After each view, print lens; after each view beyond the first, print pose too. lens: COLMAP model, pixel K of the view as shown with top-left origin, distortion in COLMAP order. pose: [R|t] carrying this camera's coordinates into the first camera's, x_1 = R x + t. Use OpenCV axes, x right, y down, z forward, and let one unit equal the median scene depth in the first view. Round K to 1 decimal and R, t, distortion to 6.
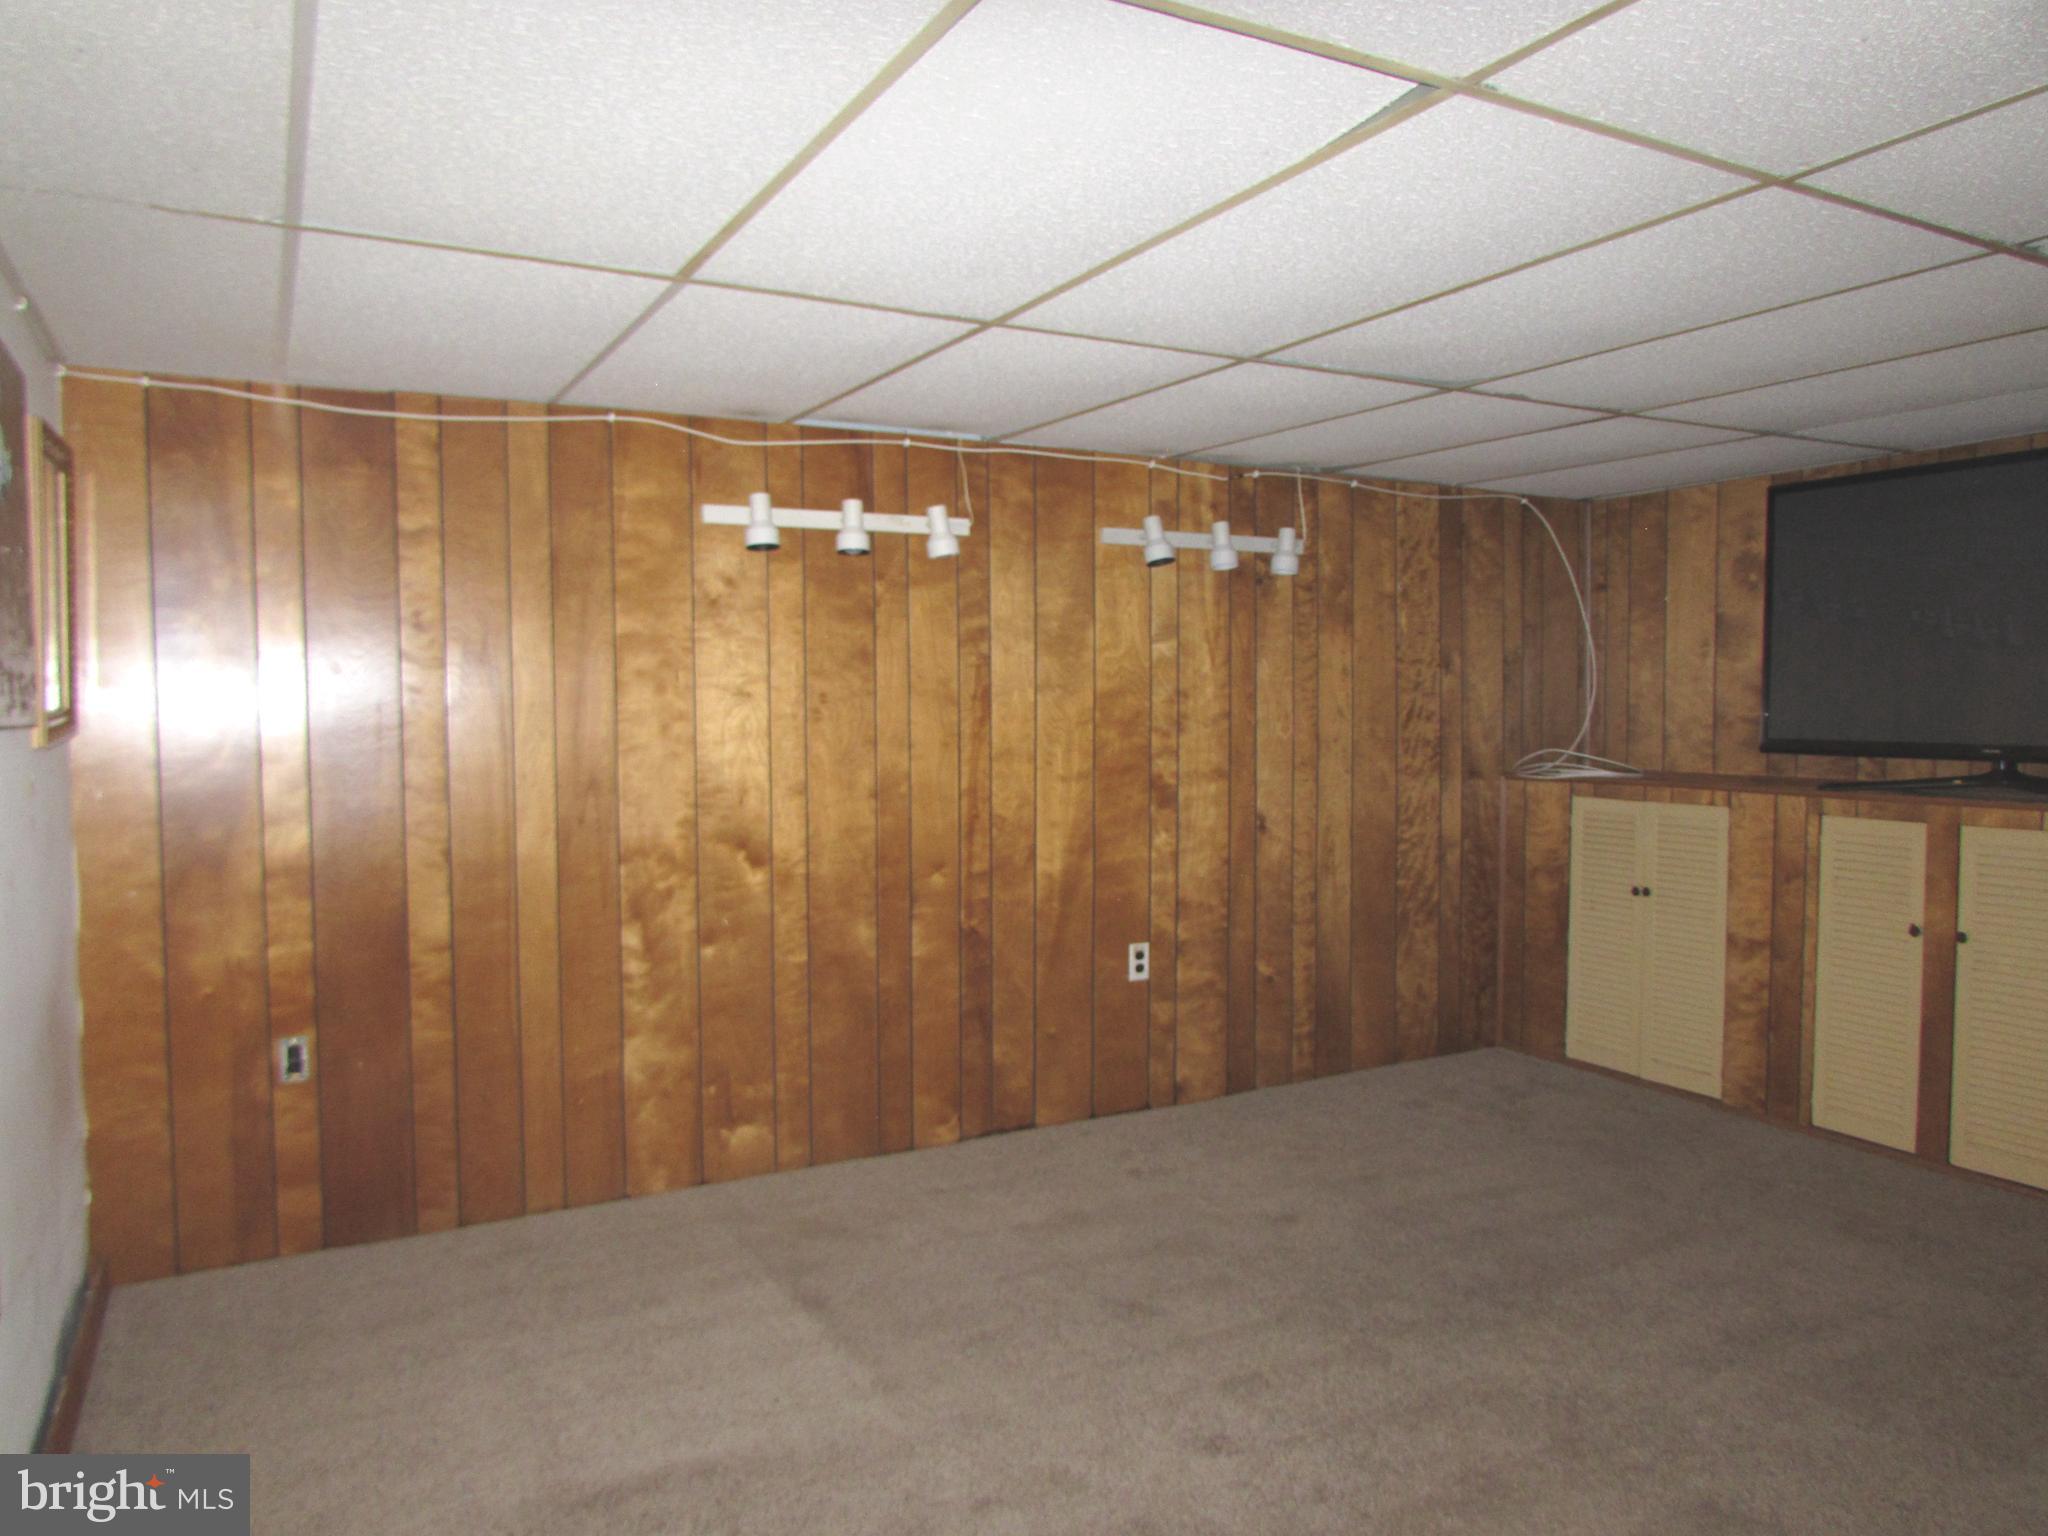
lens RADIAL K [[1447.6, 0, 1032.4], [0, 1447.6, 770.9], [0, 0, 1]] dist [-0.030899, 0.014453]
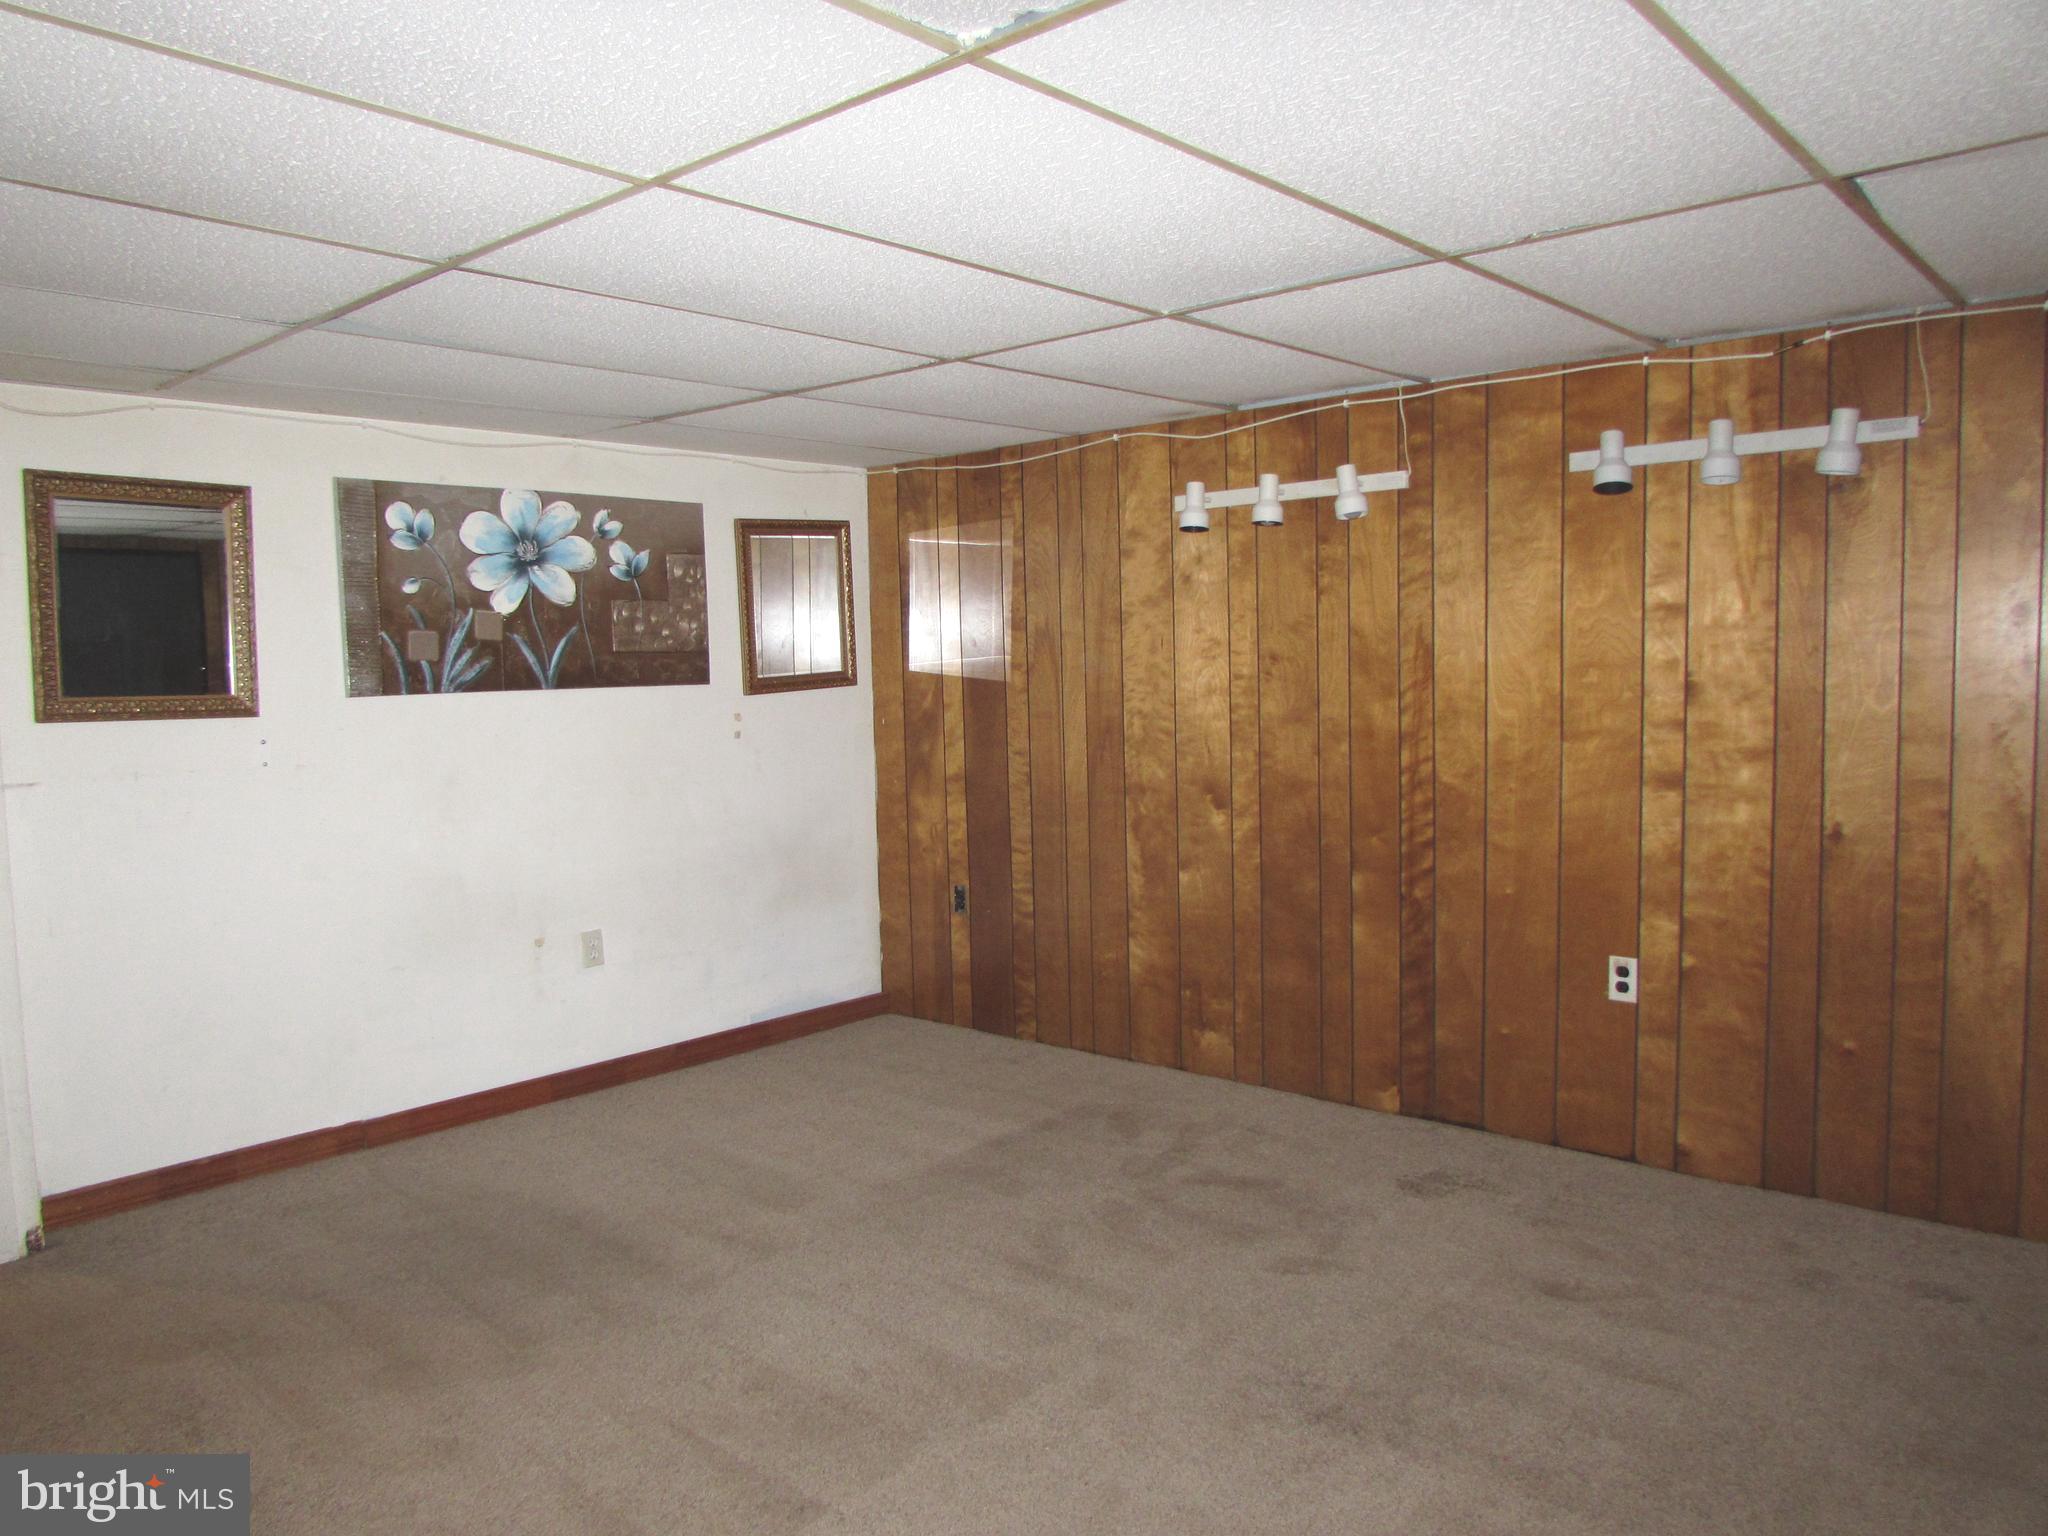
lens RADIAL K [[1449.6, 0, 1041.3], [0, 1449.6, 772.9], [0, 0, 1]] dist [-0.032055, 0.019748]
pose [[0.346221, 0.070951, -0.935466, 0.747914], [-0.031984, 0.997449, 0.063814, -0.027041], [0.937608, 0.007826, 0.347607, 0.427654]]
